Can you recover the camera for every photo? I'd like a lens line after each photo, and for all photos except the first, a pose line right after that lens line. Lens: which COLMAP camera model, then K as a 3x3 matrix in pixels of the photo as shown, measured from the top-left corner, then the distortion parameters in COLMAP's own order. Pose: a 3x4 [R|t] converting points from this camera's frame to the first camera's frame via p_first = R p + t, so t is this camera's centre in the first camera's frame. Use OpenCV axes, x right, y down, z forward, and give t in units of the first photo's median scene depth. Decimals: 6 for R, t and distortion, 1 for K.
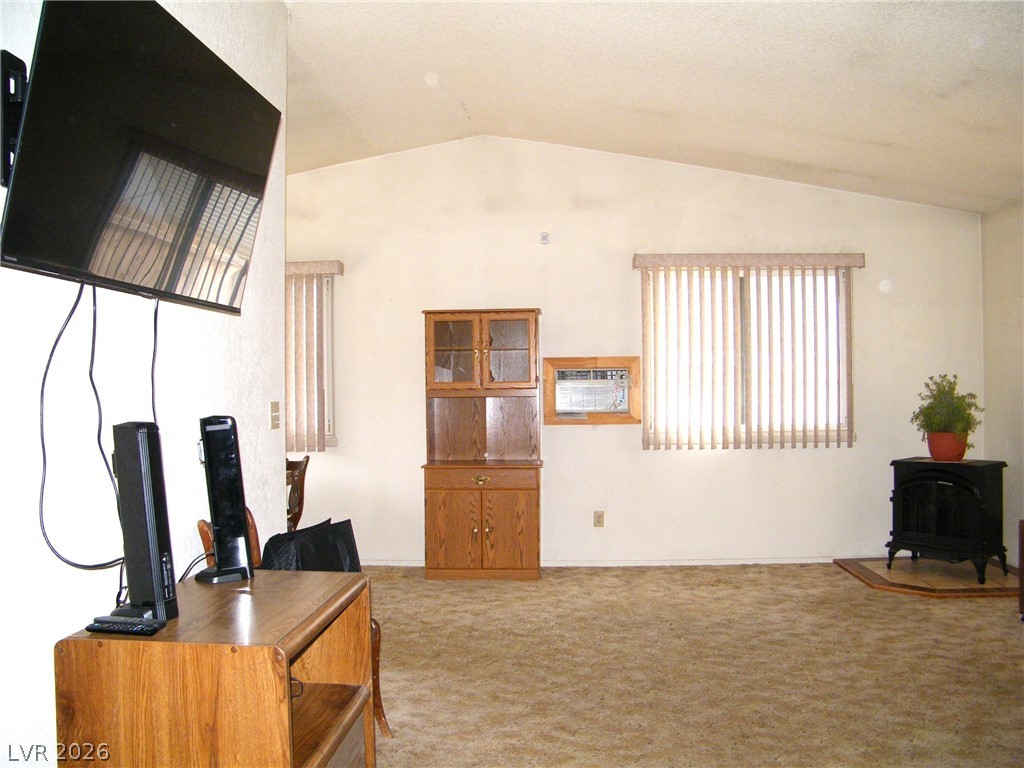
lens RADIAL K [[862.4, 0, 513.3], [0, 862.4, 395.4], [0, 0, 1]] dist [-0.203499, 0.185652]
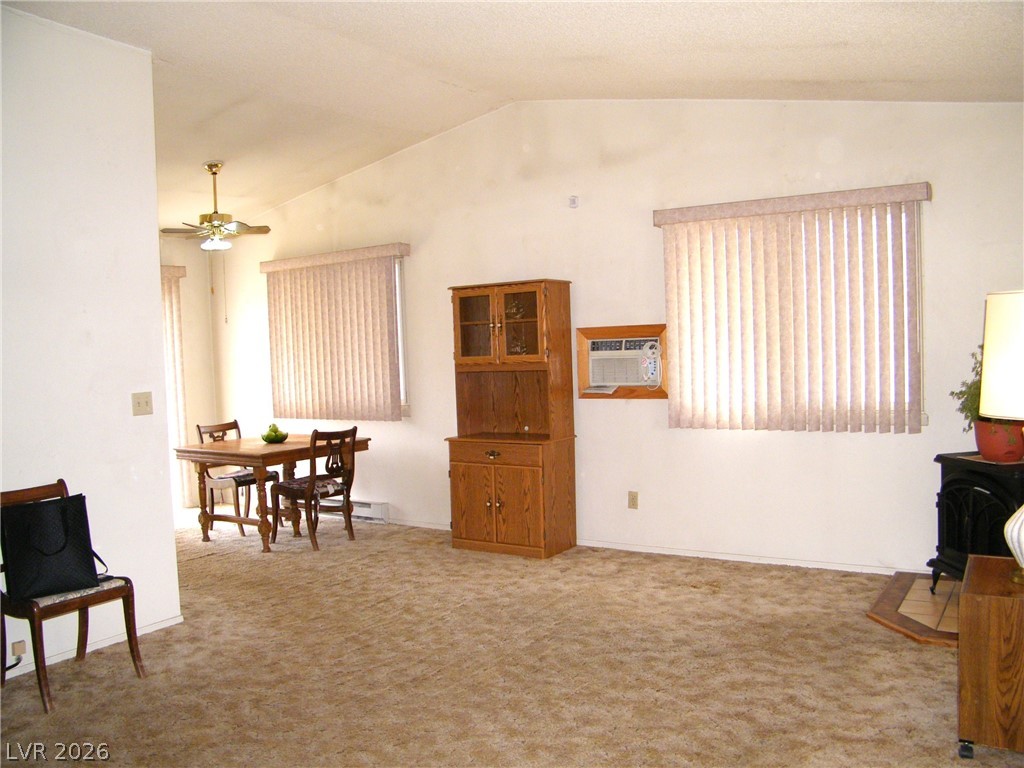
lens RADIAL K [[862.4, 0, 513.3], [0, 862.4, 395.4], [0, 0, 1]] dist [-0.203499, 0.185652]
pose [[0.864681, 0.008791, -0.502244, 0.499361], [0.021941, 0.998232, 0.055248, -0.026017], [0.501842, -0.058792, 0.862959, 0.153347]]
